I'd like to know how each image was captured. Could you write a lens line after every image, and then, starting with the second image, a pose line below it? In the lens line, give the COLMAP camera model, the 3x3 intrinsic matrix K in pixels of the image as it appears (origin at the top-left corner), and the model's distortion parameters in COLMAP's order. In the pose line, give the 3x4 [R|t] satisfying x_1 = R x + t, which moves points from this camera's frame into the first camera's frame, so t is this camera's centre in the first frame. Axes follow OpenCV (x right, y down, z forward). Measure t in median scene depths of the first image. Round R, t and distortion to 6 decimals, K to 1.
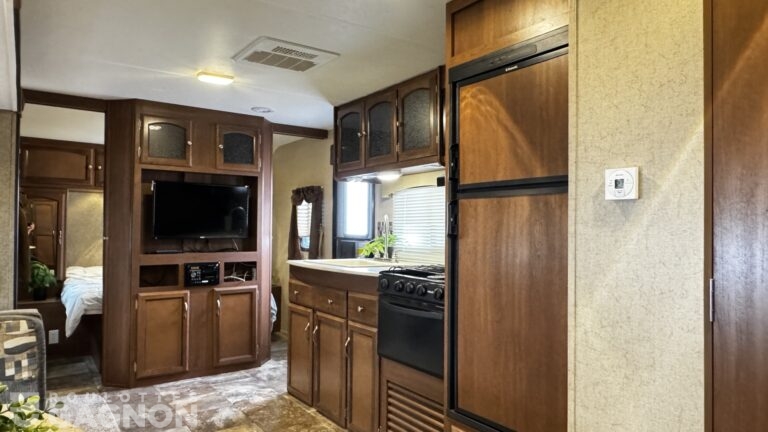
lens RADIAL K [[496.7, 0, 379.6], [0, 496.7, 217.0], [0, 0, 1]] dist [-0.005919, -0.001594]
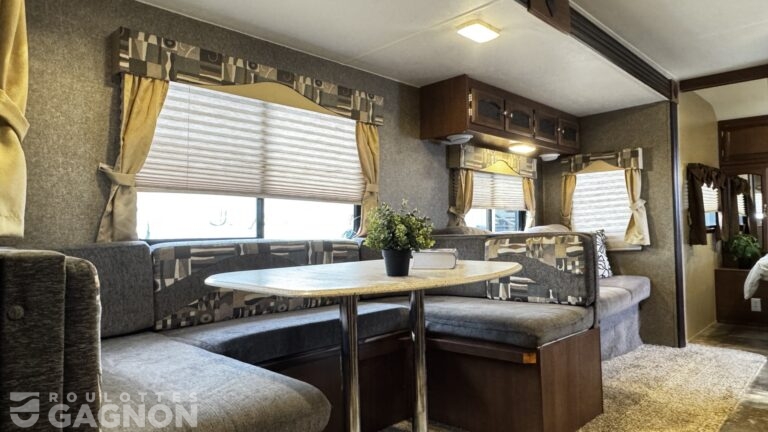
lens RADIAL K [[496.7, 0, 380.4], [0, 496.7, 213.8], [0, 0, 1]] dist [-0.005919, -0.001594]
pose [[0.167282, -0.040756, -0.985066, 0.265628], [0.033255, 0.998810, -0.035678, 0.067566], [0.985348, -0.026790, 0.168439, 0.056974]]
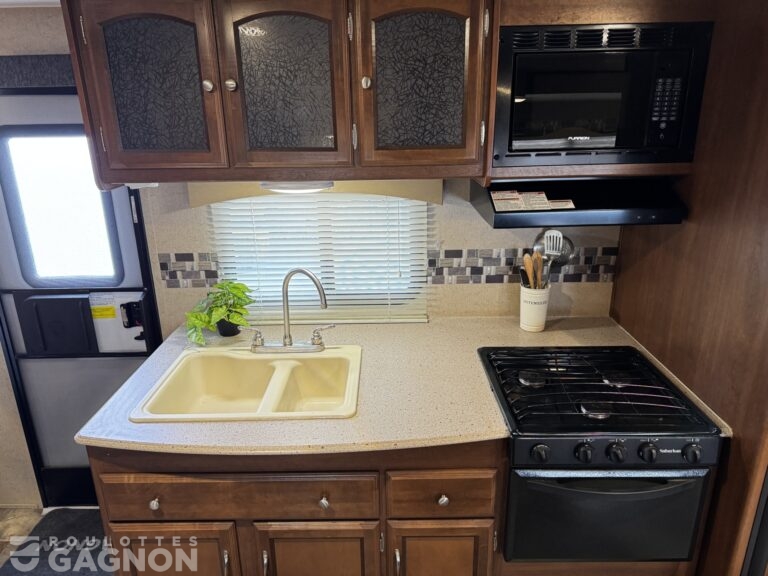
lens RADIAL K [[542.5, 0, 383.0], [0, 542.5, 287.8], [0, 0, 1]] dist [0.036846, -0.042208]
pose [[0.590980, -0.262554, 0.762763, -0.296249], [0.005949, 0.946944, 0.321343, -0.132199], [-0.806664, -0.185369, 0.561188, 0.525483]]
